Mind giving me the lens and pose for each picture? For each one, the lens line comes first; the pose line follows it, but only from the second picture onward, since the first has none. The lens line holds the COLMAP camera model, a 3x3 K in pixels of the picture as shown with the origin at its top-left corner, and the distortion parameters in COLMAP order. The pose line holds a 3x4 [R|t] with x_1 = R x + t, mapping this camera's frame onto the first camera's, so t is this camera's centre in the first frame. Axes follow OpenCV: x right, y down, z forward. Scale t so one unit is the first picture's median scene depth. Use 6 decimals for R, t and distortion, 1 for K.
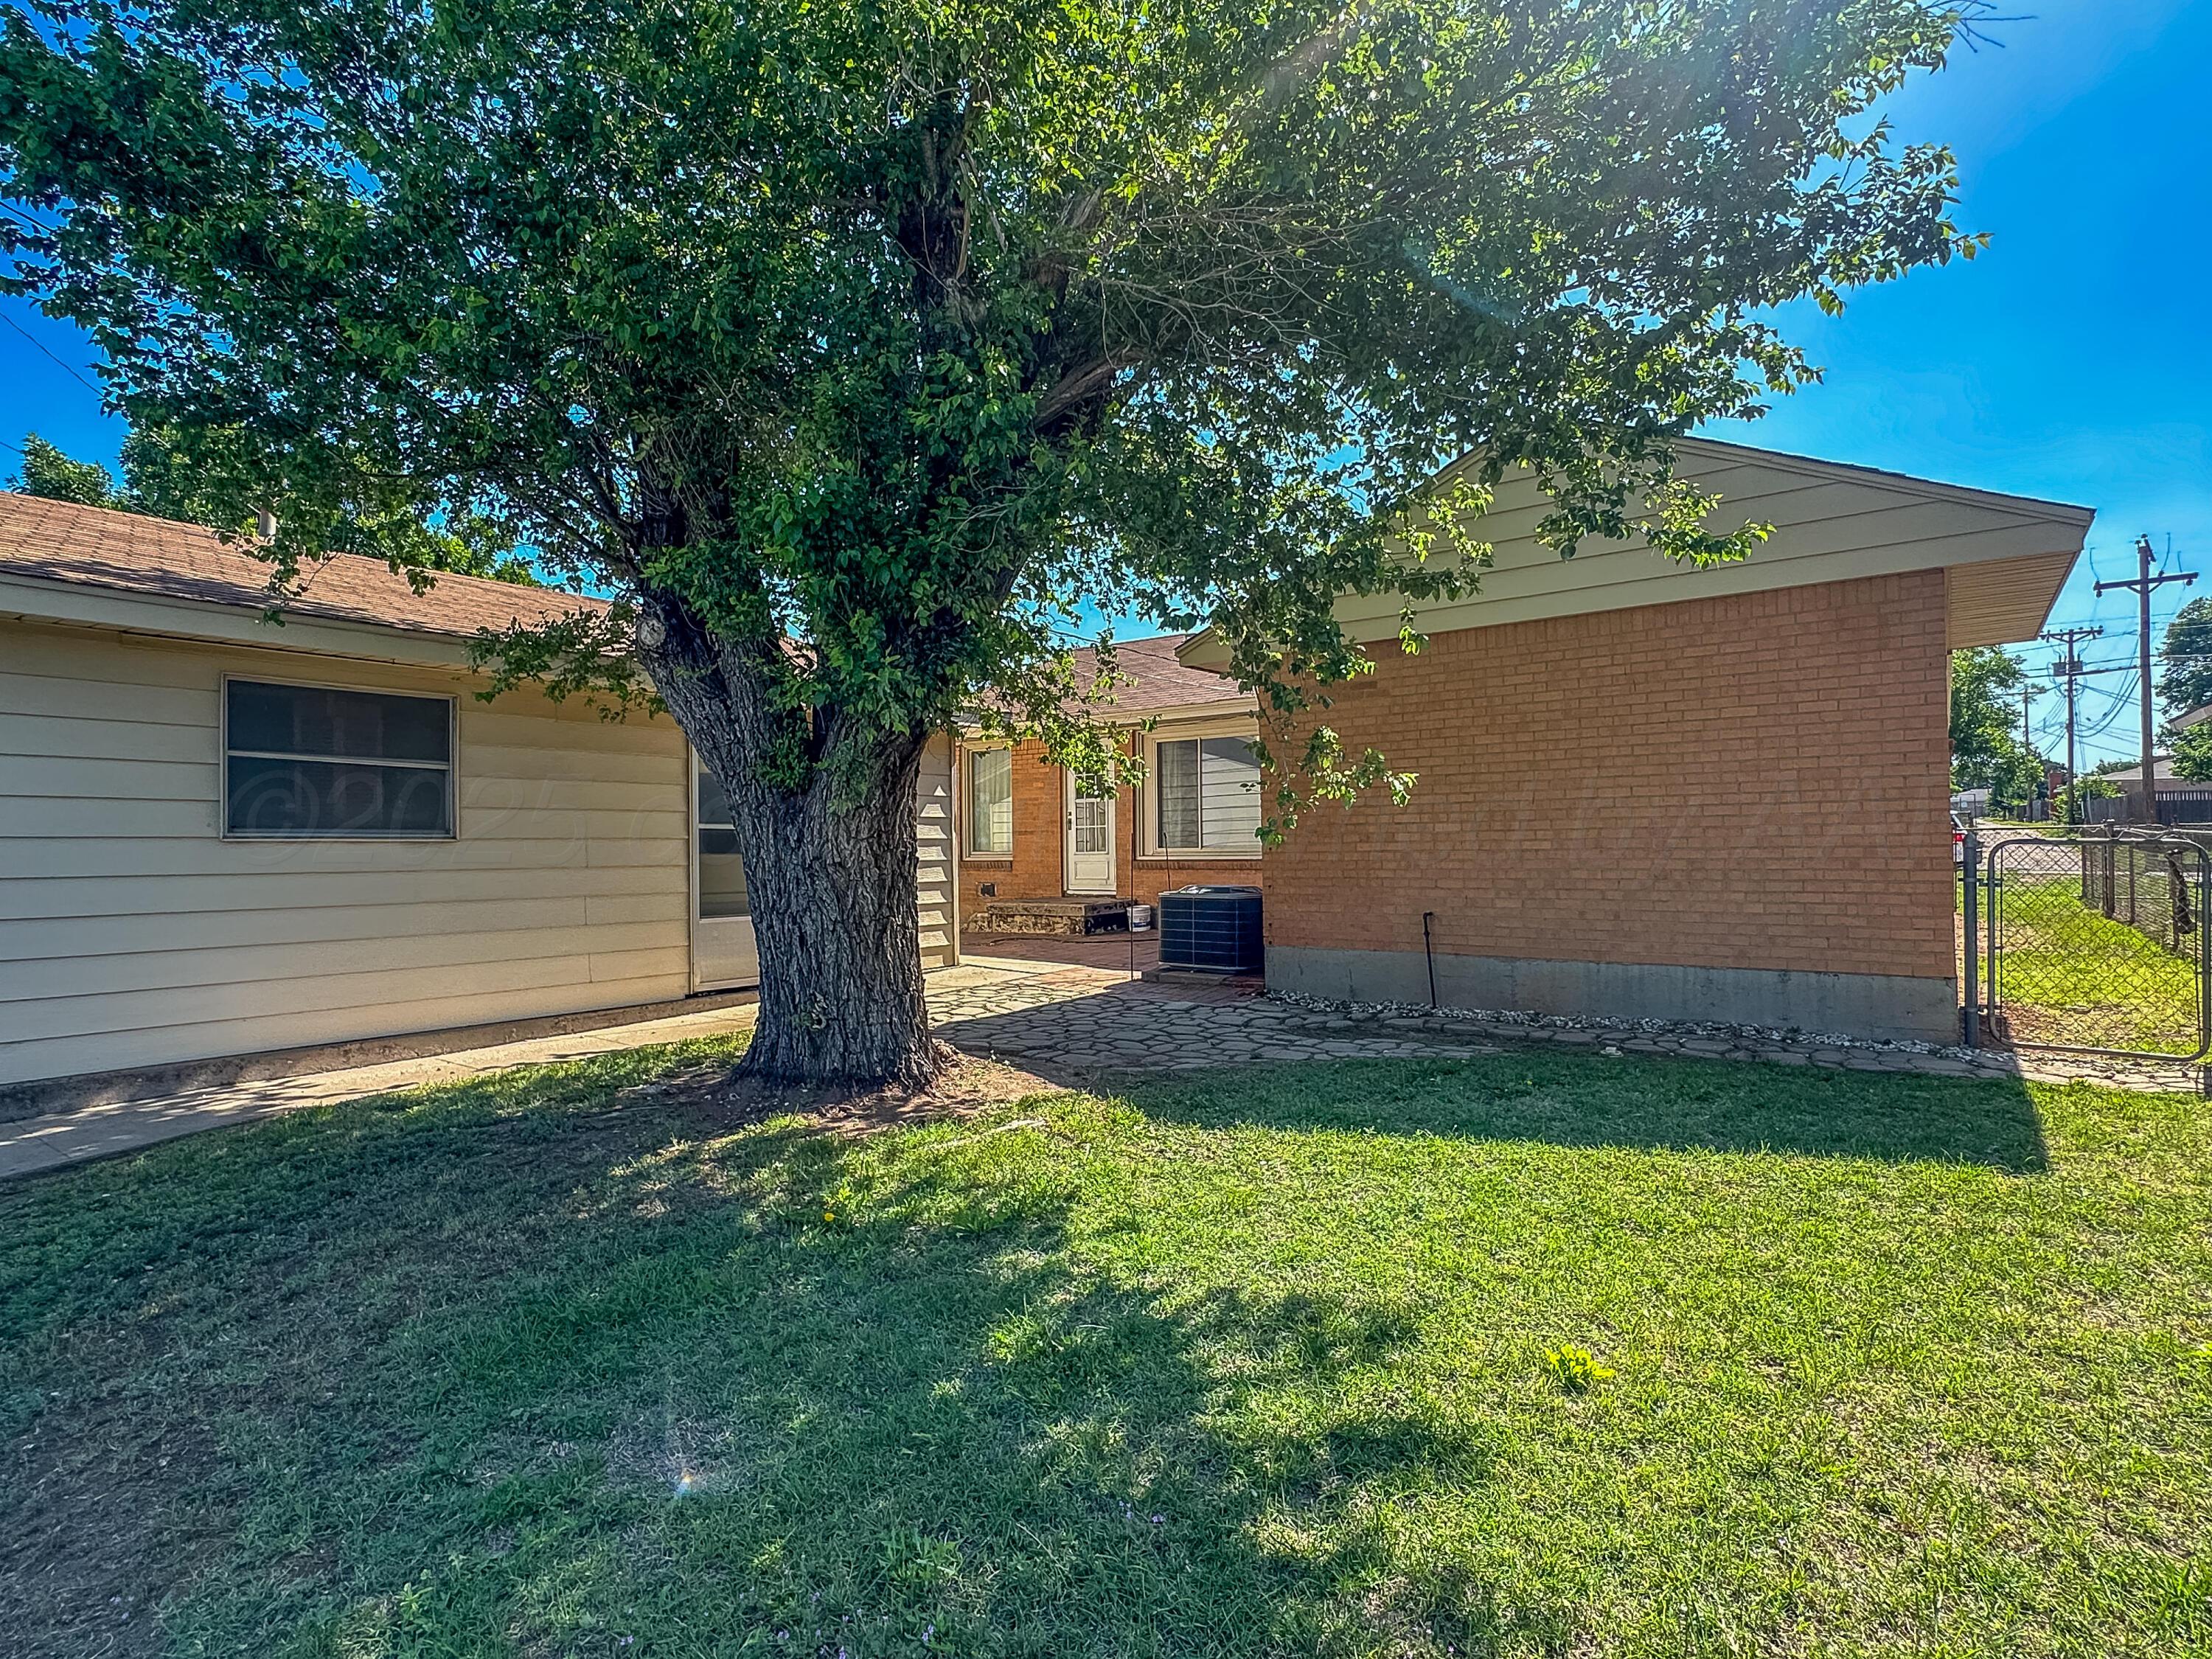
lens RADIAL K [[1085.9, 0, 1106.0], [0, 1085.9, 829.5], [0, 0, 1]] dist [0.000015, -0.000004]
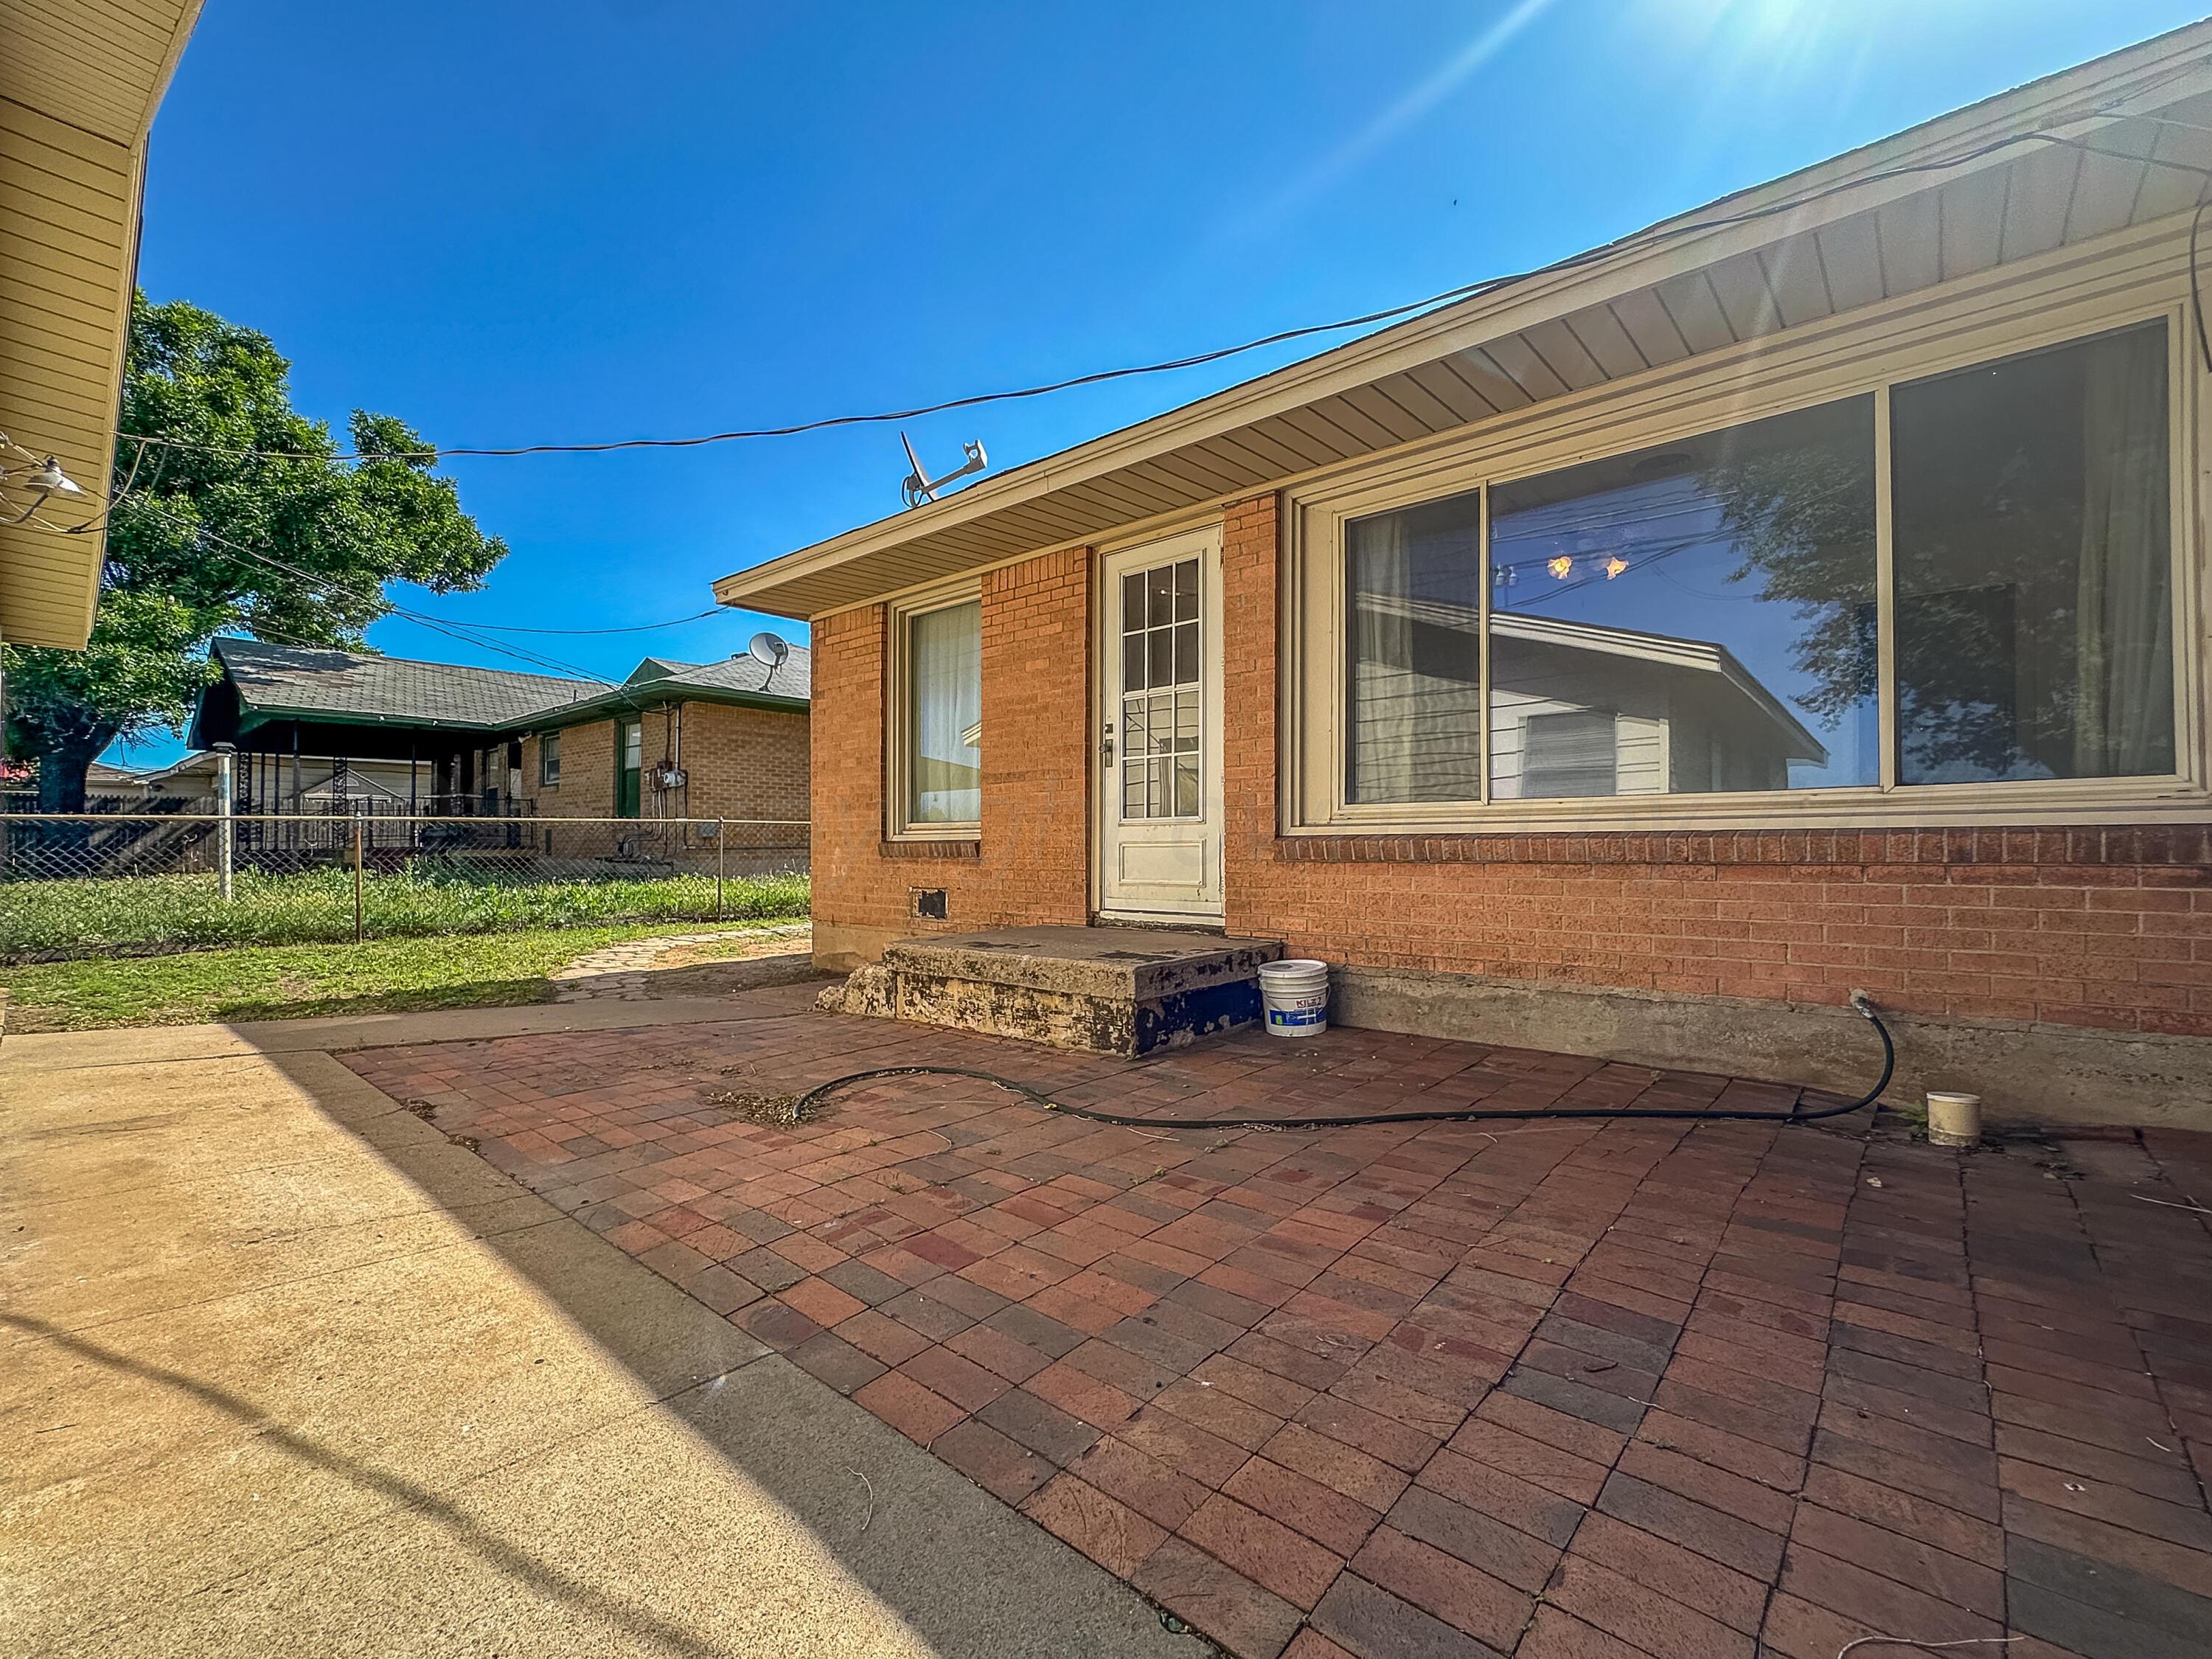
lens RADIAL K [[951.1, 0, 1106.0], [0, 951.1, 829.5], [0, 0, 1]] dist [0.001402, 0.000259]
pose [[0.997651, 0.014104, -0.067039, -0.009804], [-0.014837, 0.999835, -0.010445, 0.030590], [0.066881, 0.011416, 0.997696, 0.672867]]
